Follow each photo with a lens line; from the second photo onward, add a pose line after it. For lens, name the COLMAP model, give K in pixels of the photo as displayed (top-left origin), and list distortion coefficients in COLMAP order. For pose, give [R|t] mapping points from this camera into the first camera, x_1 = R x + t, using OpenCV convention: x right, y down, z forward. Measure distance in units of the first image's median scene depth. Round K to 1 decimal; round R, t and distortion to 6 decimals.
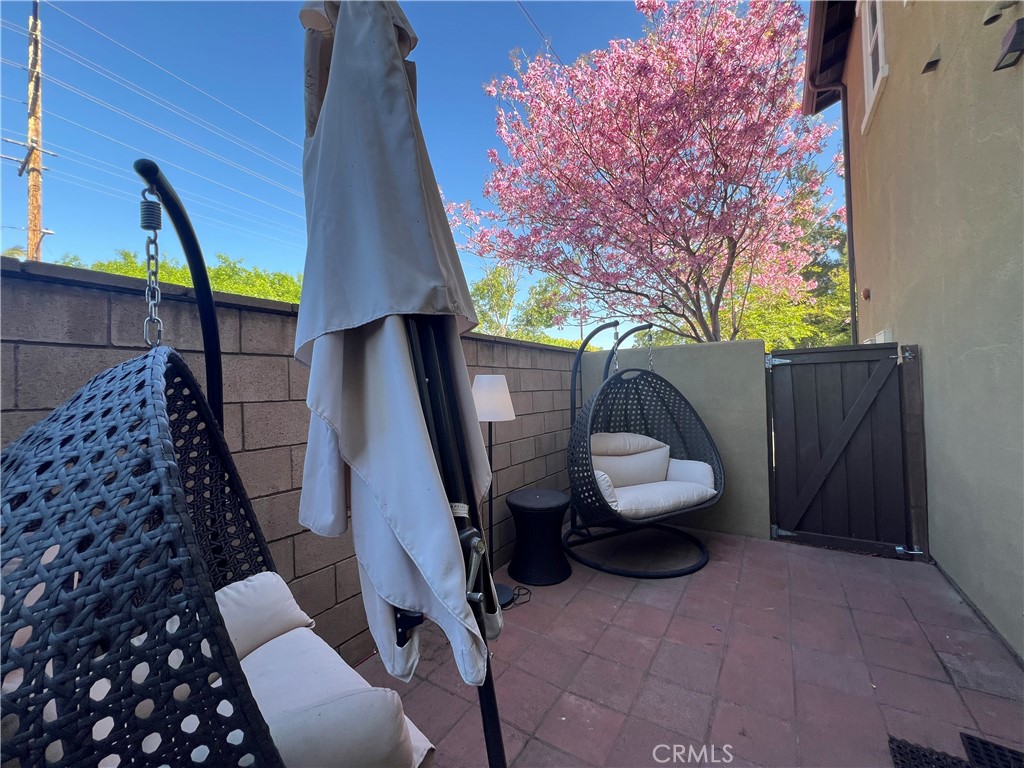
lens RADIAL K [[410.8, 0, 507.8], [0, 410.8, 382.0], [0, 0, 1]] dist [-0.002677, 0.000027]
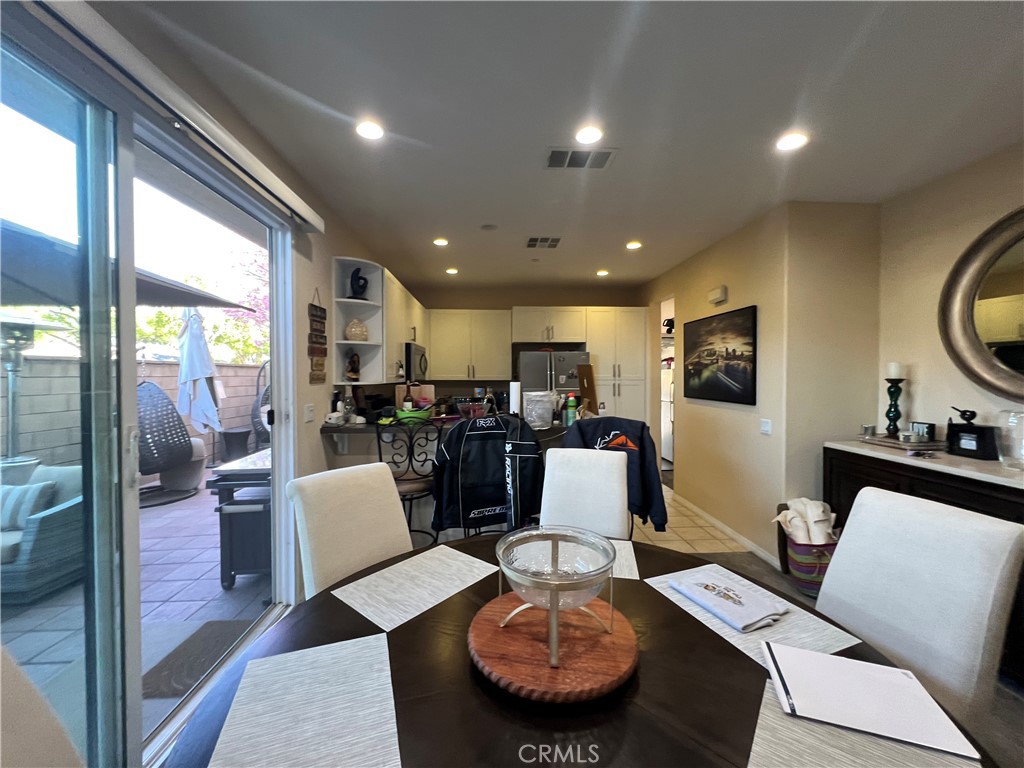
lens RADIAL K [[412.2, 0, 510.3], [0, 412.2, 384.5], [0, 0, 1]] dist [0.002408, 0.000070]
pose [[0.809104, 0.012011, 0.587542, -0.047609], [-0.030576, 0.999297, 0.021678, -0.082155], [-0.586869, -0.035504, 0.808903, -1.687050]]
